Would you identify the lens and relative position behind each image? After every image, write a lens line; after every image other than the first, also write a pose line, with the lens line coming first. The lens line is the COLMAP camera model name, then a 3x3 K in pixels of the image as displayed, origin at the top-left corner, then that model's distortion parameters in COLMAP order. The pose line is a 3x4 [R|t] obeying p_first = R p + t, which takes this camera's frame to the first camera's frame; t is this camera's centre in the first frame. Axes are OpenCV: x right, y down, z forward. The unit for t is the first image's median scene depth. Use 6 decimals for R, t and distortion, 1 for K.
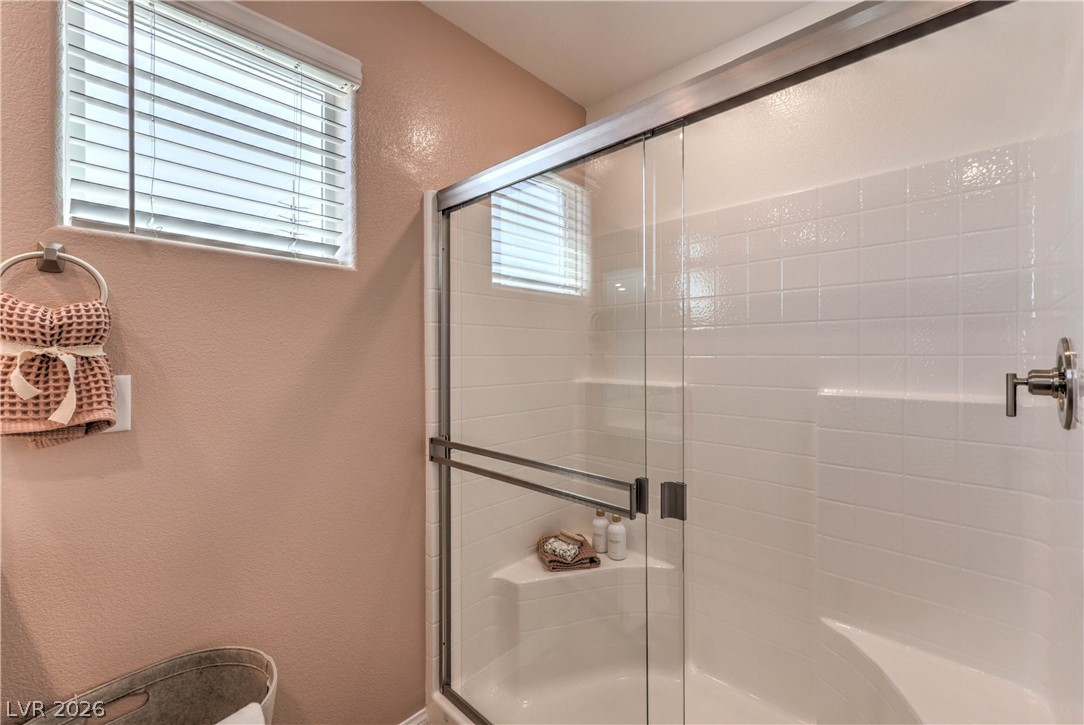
lens RADIAL K [[441.8, 0, 545.1], [0, 441.8, 363.7], [0, 0, 1]] dist [0.003335, 0.000779]
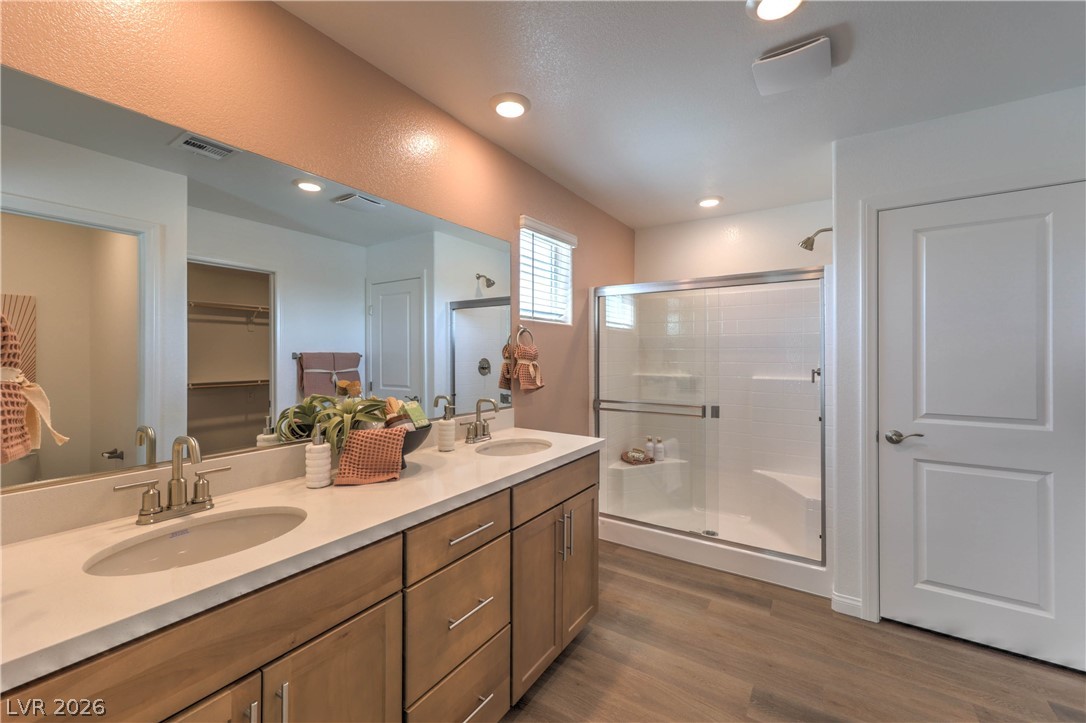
lens RADIAL K [[442.6, 0, 539.4], [0, 442.6, 355.5], [0, 0, 1]] dist [0.003335, 0.000779]
pose [[0.984553, 0.004825, 0.175018, -0.995679], [-0.002039, 0.999868, -0.016092, -0.015715], [-0.175073, 0.015487, 0.984434, -1.235547]]
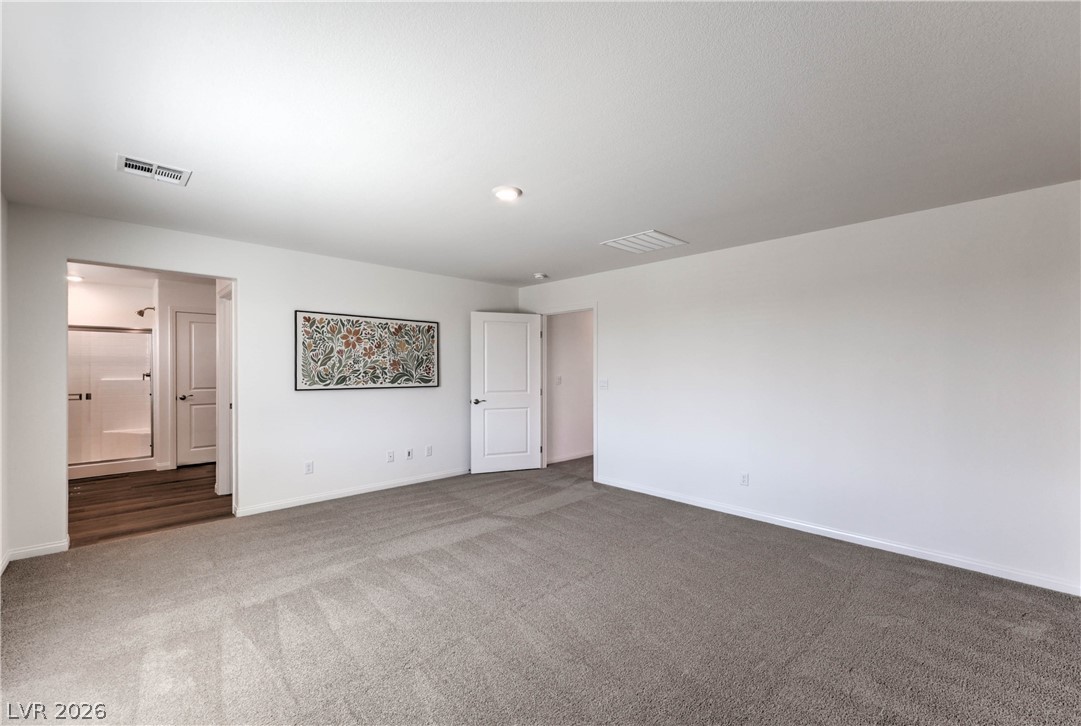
lens RADIAL K [[440.5, 0, 541.8], [0, 440.5, 369.8], [0, 0, 1]] dist [0.003335, 0.000779]
pose [[0.067779, 0.004700, 0.997689, -3.545441], [0.017239, 0.999834, -0.005881, 0.069257], [-0.997551, 0.017598, 0.067687, -3.699668]]
